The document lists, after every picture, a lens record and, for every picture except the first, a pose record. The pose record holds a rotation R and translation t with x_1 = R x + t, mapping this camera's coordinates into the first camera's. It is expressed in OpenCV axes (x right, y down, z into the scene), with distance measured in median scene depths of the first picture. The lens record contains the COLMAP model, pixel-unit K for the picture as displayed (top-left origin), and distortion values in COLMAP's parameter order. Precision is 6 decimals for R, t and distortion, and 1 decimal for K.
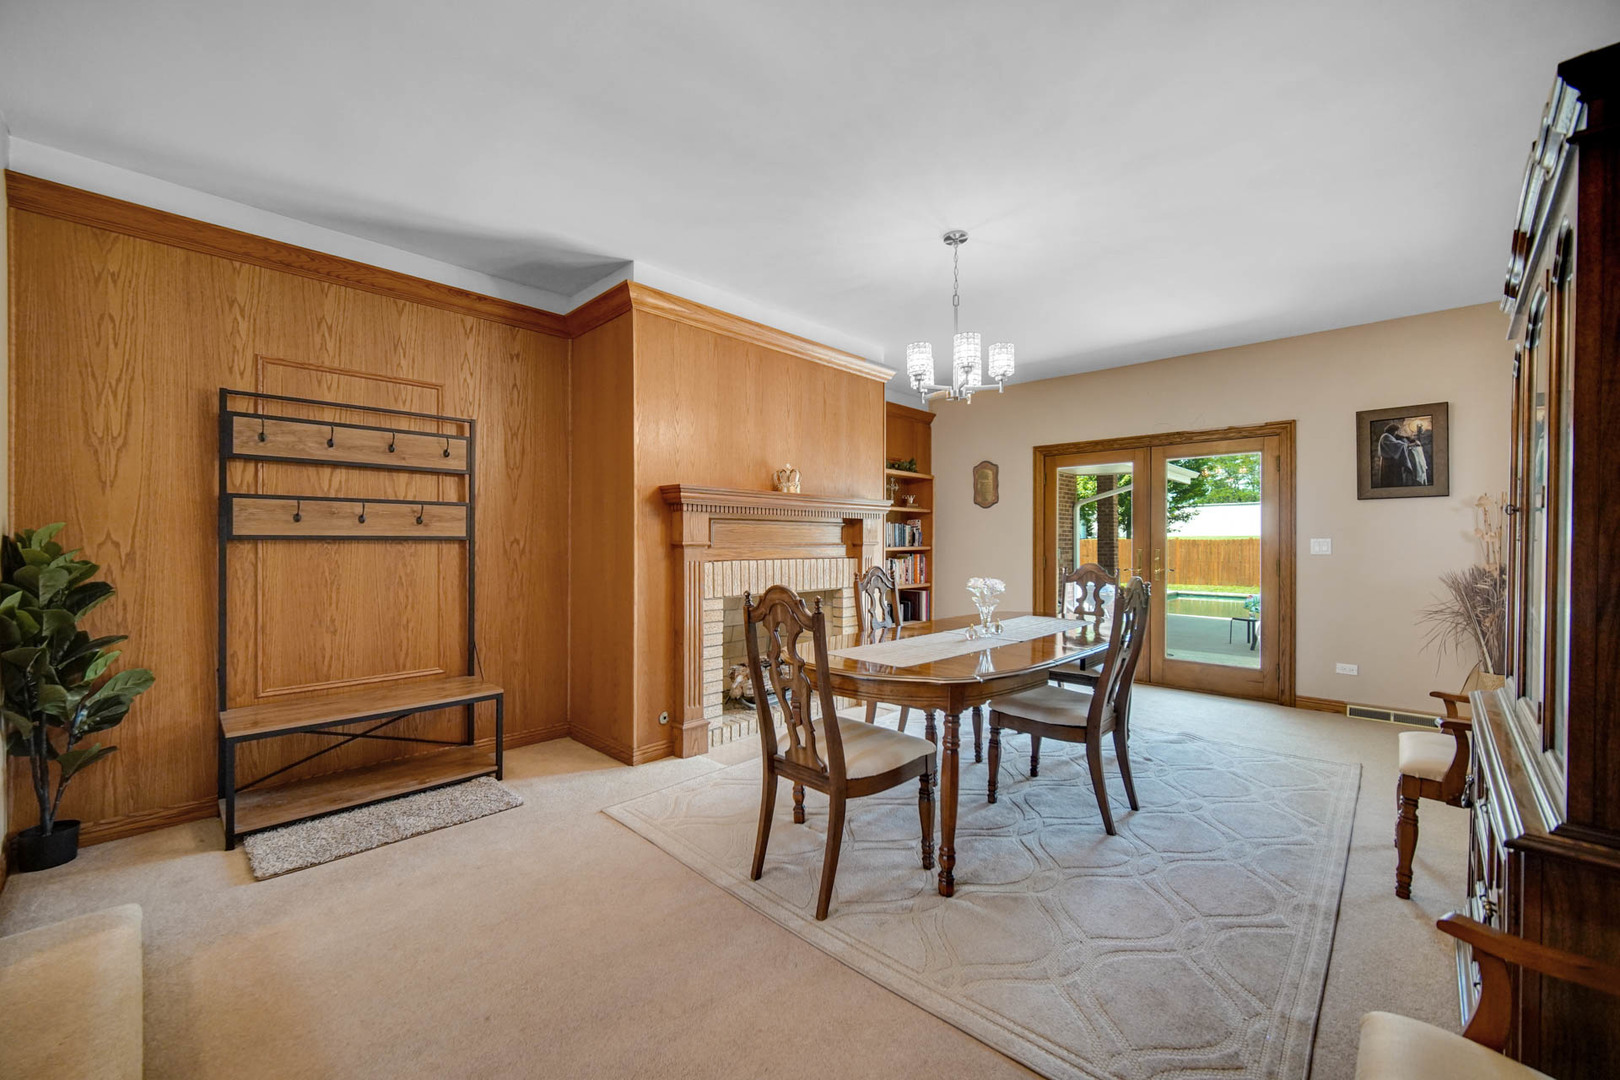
lens RADIAL K [[636.7, 0, 810.0], [0, 636.7, 540.0], [0, 0, 1]] dist [-0.002112, 0.000513]
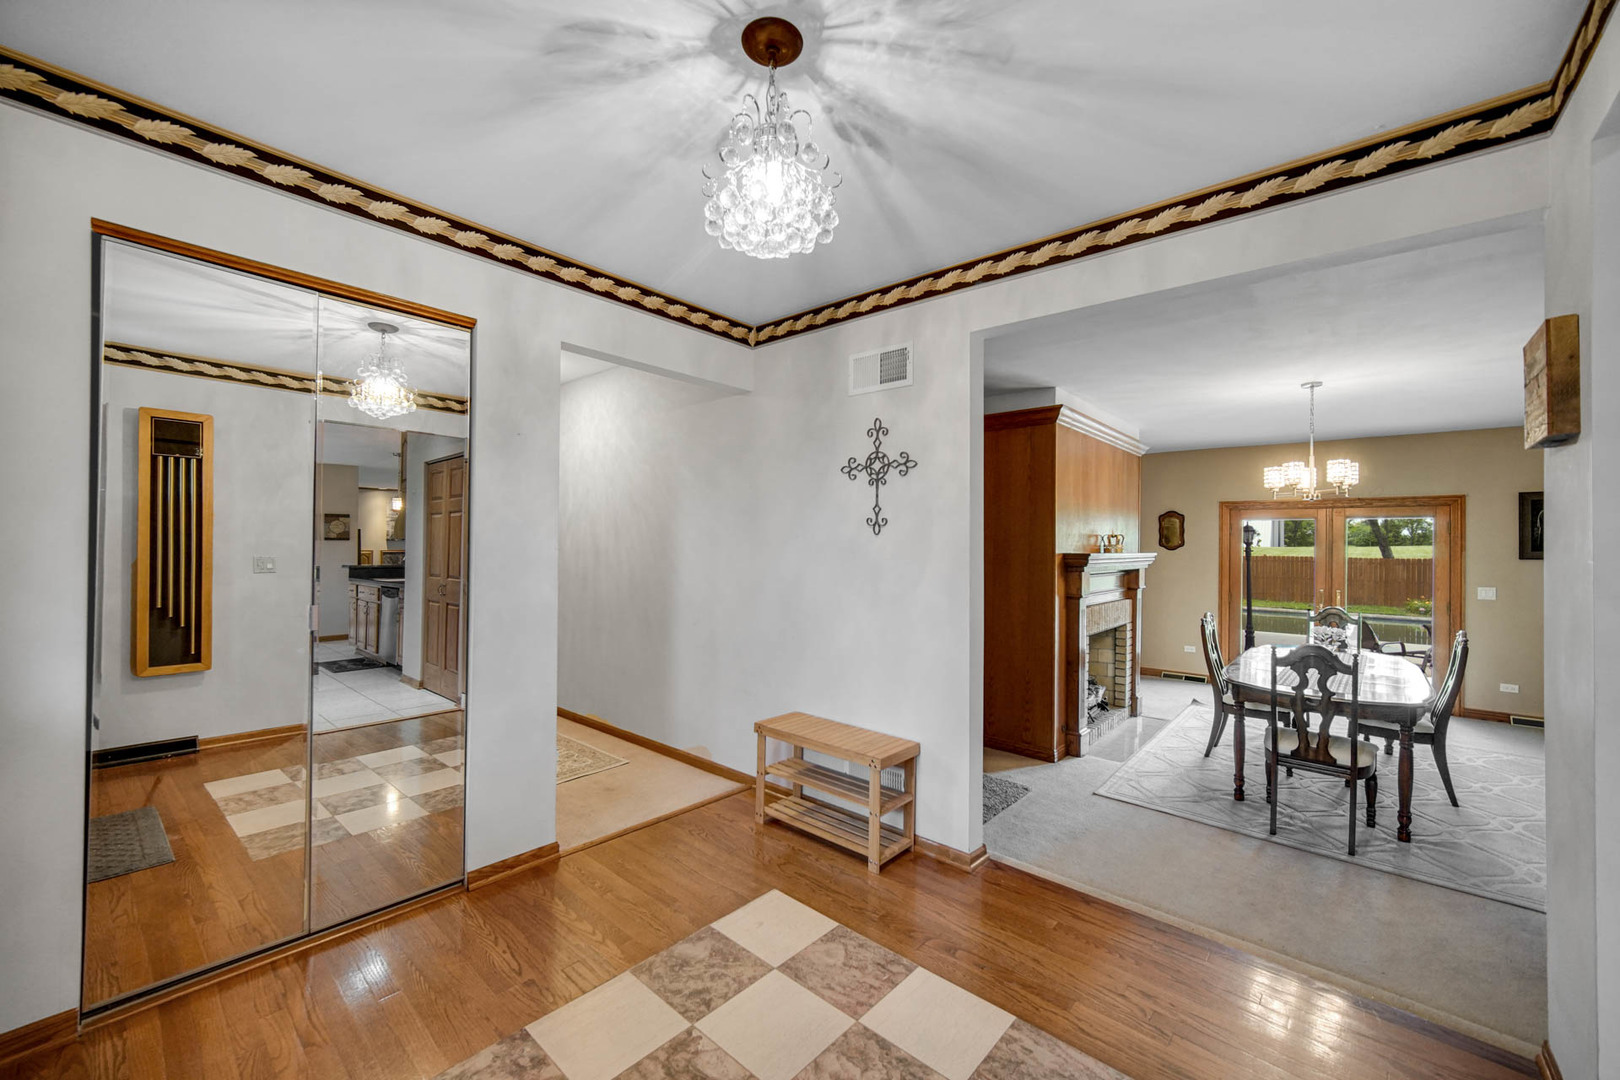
lens RADIAL K [[636.7, 0, 810.0], [0, 636.7, 540.0], [0, 0, 1]] dist [-0.002112, 0.000513]
pose [[0.999314, 0.010258, 0.035596, -0.833819], [-0.010137, 0.999942, -0.003560, -0.106975], [-0.035630, 0.003197, 0.999360, -0.331049]]
